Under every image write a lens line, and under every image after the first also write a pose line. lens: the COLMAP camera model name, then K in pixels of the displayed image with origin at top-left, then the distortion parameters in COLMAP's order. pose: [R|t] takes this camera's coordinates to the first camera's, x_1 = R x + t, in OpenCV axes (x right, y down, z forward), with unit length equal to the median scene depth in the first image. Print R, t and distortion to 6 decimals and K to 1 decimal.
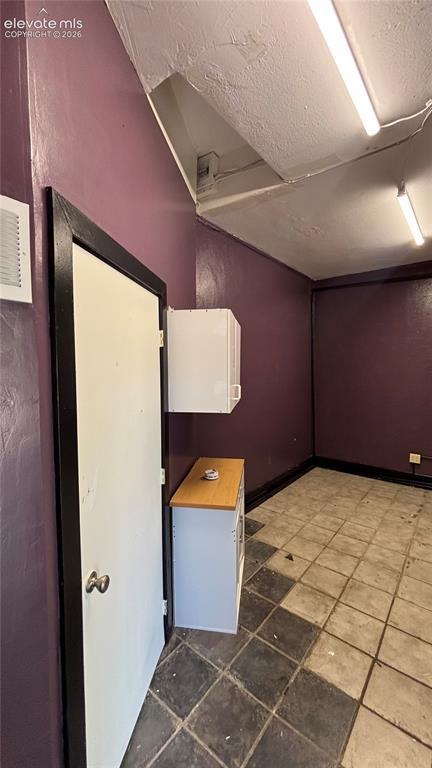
lens RADIAL K [[313.0, 0, 218.3], [0, 313.0, 382.7], [0, 0, 1]] dist [0.009775, -0.000077]
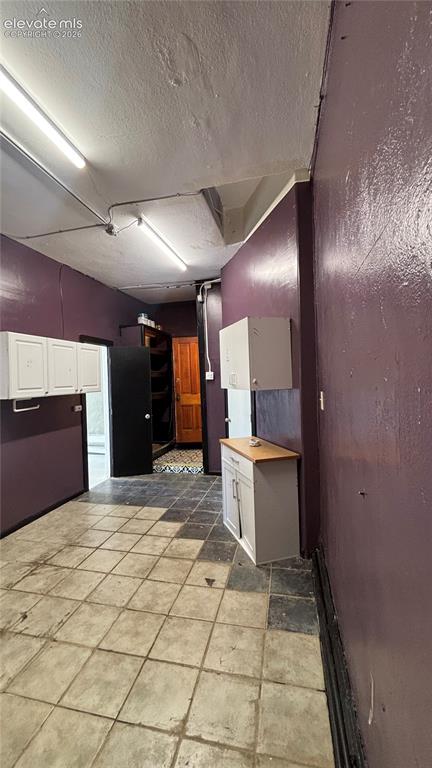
lens RADIAL K [[314.4, 0, 216.0], [0, 314.4, 384.0], [0, 0, 1]] dist [0.014226, -0.000001]
pose [[-0.902087, 0.031586, -0.430397, 0.570485], [0.004221, 0.997916, 0.064388, -0.029090], [0.431534, 0.056267, -0.900340, 1.770776]]
